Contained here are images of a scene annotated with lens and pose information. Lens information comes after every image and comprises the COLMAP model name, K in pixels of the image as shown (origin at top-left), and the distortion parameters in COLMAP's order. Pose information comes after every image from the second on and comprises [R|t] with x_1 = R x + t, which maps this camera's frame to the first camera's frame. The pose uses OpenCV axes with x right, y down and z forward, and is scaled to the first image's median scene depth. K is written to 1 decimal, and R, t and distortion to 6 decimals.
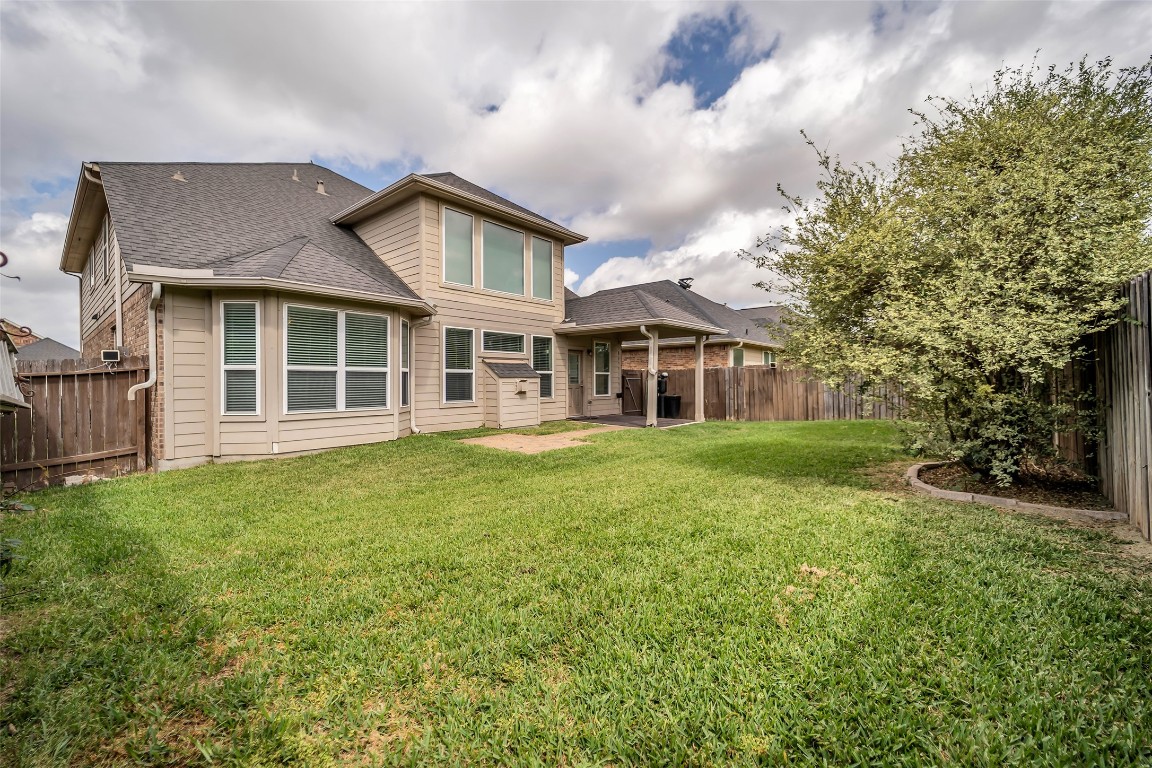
lens RADIAL K [[467.9, 0, 577.4], [0, 467.9, 379.0], [0, 0, 1]] dist [0.003666, -0.000921]
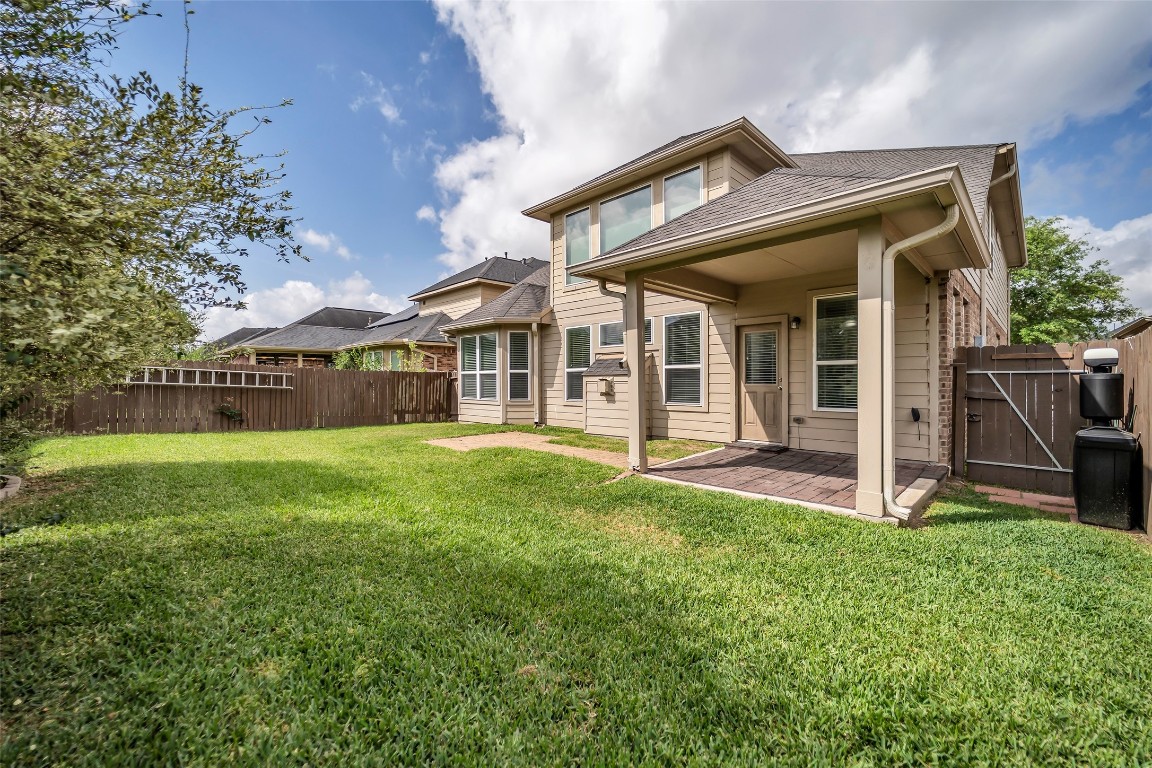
lens RADIAL K [[467.9, 0, 577.9], [0, 467.9, 383.4], [0, 0, 1]] dist [0.003666, -0.000921]
pose [[-0.064091, 0.016736, -0.997804, 0.761890], [0.014924, 0.999764, 0.015810, -0.004308], [0.997832, -0.013878, -0.064326, 1.078385]]
